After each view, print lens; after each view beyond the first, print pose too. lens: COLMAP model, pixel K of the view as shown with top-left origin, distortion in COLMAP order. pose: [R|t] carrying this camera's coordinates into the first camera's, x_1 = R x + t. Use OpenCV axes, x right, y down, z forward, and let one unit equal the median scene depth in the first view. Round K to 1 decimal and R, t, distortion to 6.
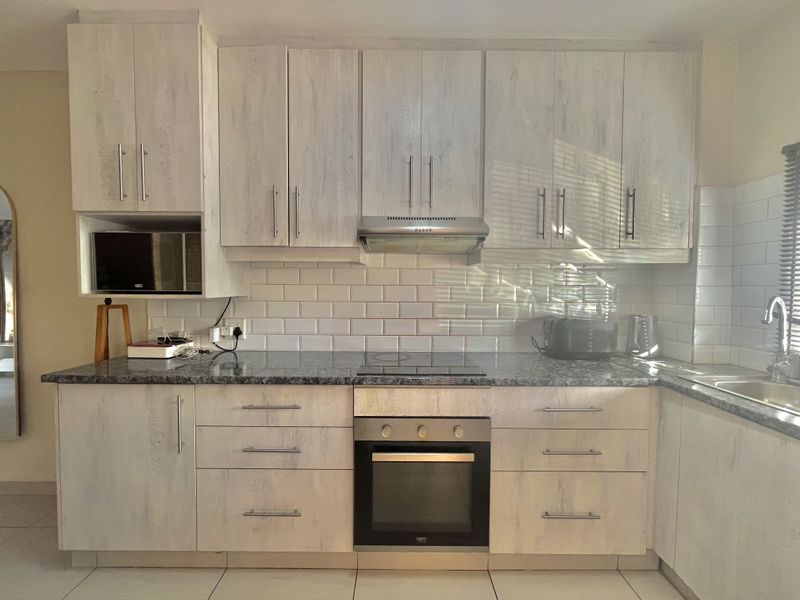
lens RADIAL K [[324.8, 0, 400.0], [0, 324.8, 300.0], [0, 0, 1]] dist [-0.002327, -0.000529]
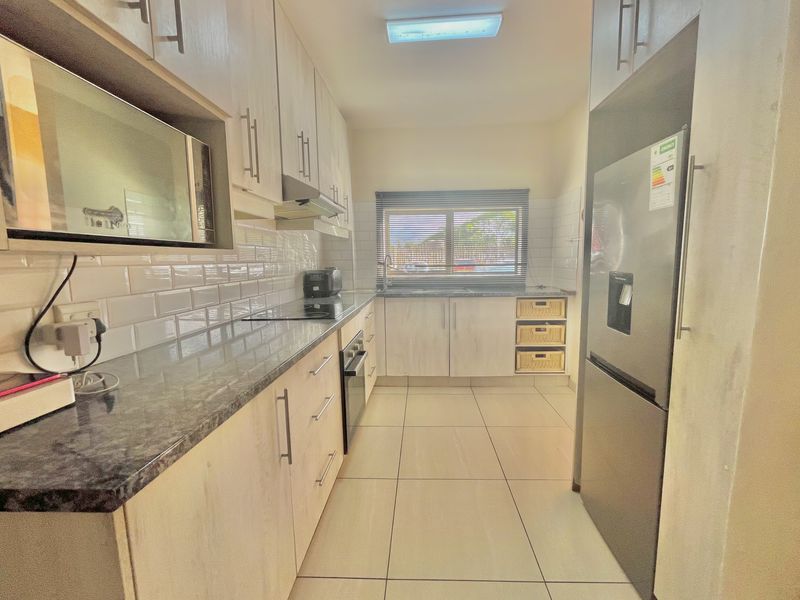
lens RADIAL K [[324.8, 0, 400.0], [0, 324.8, 300.0], [0, 0, 1]] dist [-0.002327, -0.000529]
pose [[0.037364, -0.129609, 0.990861, -1.071507], [0.049311, 0.990585, 0.127713, 0.018267], [-0.998084, 0.044089, 0.043404, 0.616249]]
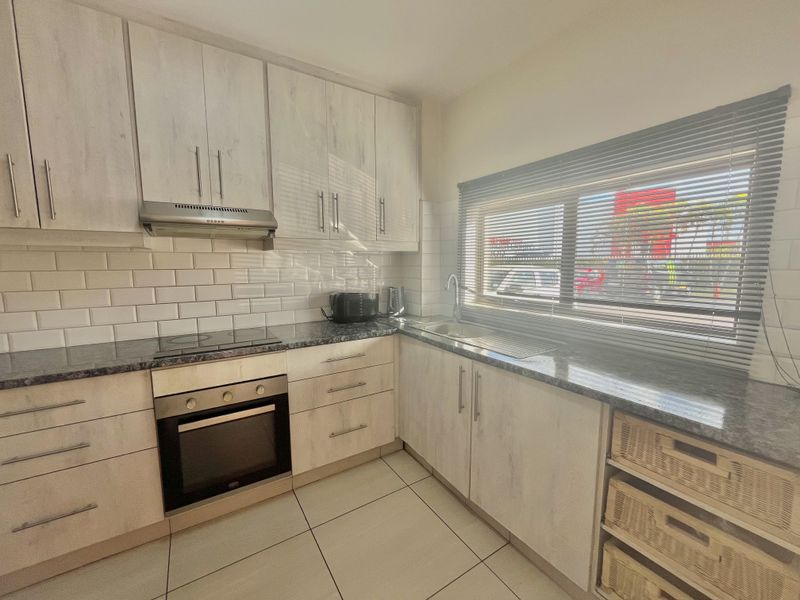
lens RADIAL K [[324.8, 0, 400.0], [0, 324.8, 300.0], [0, 0, 1]] dist [-0.002327, -0.000529]
pose [[0.843969, -0.070233, 0.531774, -0.004134], [0.026814, 0.995675, 0.088946, -0.026473], [-0.535721, -0.060809, 0.842202, -0.258735]]
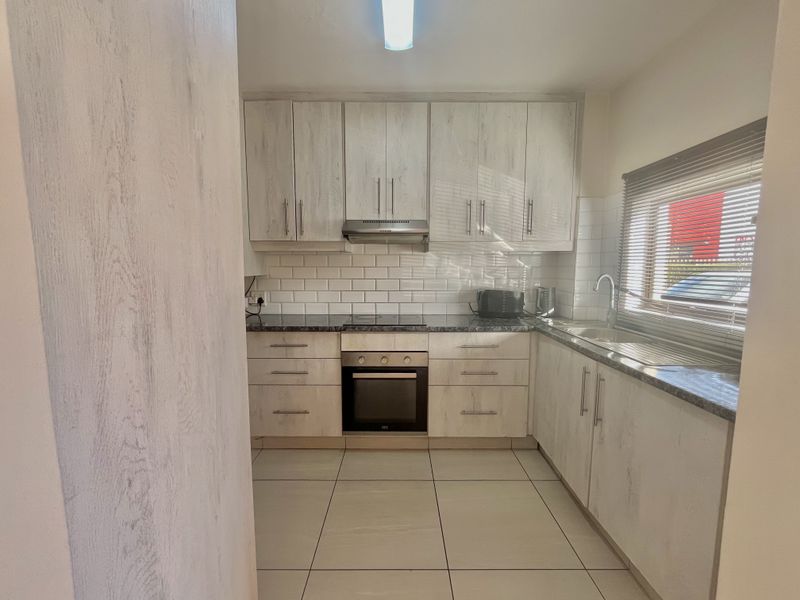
lens RADIAL K [[324.8, 0, 400.0], [0, 324.8, 300.0], [0, 0, 1]] dist [-0.002327, -0.000529]
pose [[0.999990, -0.004449, -0.001085, 0.126517], [0.004510, 0.997849, 0.065396, 0.007186], [0.000791, -0.065400, 0.997859, -0.483754]]
